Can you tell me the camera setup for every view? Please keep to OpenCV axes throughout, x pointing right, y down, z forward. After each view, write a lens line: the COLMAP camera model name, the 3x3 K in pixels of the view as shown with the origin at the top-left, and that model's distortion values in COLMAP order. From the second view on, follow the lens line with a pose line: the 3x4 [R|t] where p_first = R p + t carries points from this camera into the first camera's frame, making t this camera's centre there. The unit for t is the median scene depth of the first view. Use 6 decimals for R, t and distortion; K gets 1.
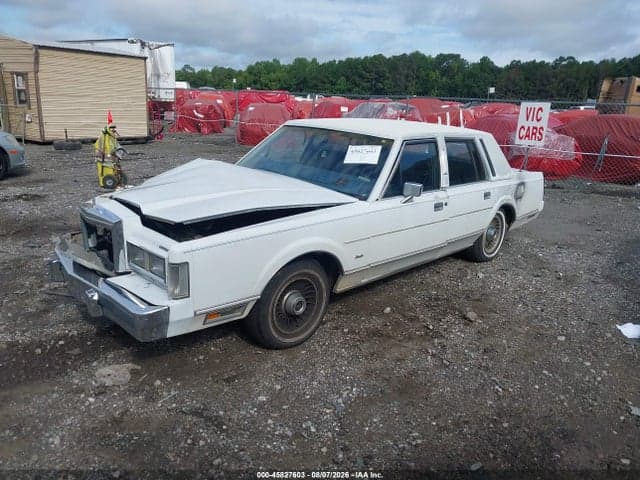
lens RADIAL K [[507.9, 0, 313.1], [0, 507.9, 242.5], [0, 0, 1]] dist [0.012807, -0.012012]
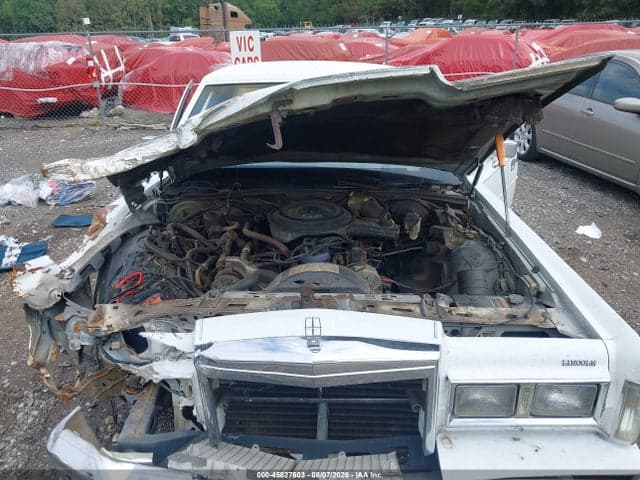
lens RADIAL K [[507.9, 0, 316.7], [0, 507.9, 250.2], [0, 0, 1]] dist [0.012807, -0.012012]
pose [[0.713442, -0.323043, 0.621806, -0.087297], [0.237590, 0.946346, 0.219045, -0.030380], [-0.659205, -0.008541, 0.751915, 0.092934]]
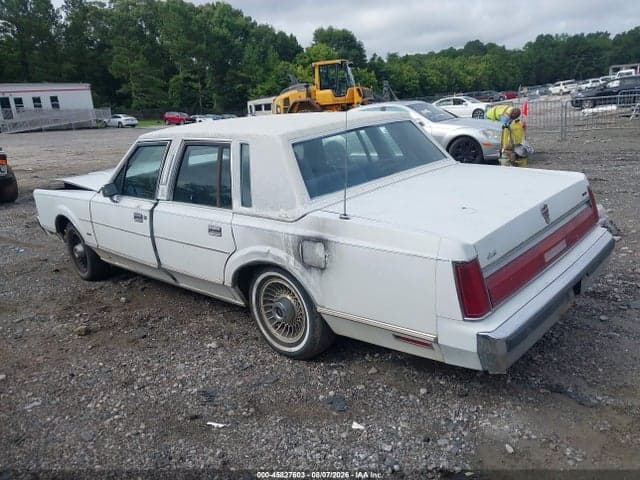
lens RADIAL K [[507.9, 0, 318.9], [0, 507.9, 236.4], [0, 0, 1]] dist [0.012807, -0.012012]
pose [[0.012731, 0.201159, -0.979476, 0.235022], [-0.189083, 0.962367, 0.195187, -0.056683], [0.981879, 0.182717, 0.050288, 0.263150]]
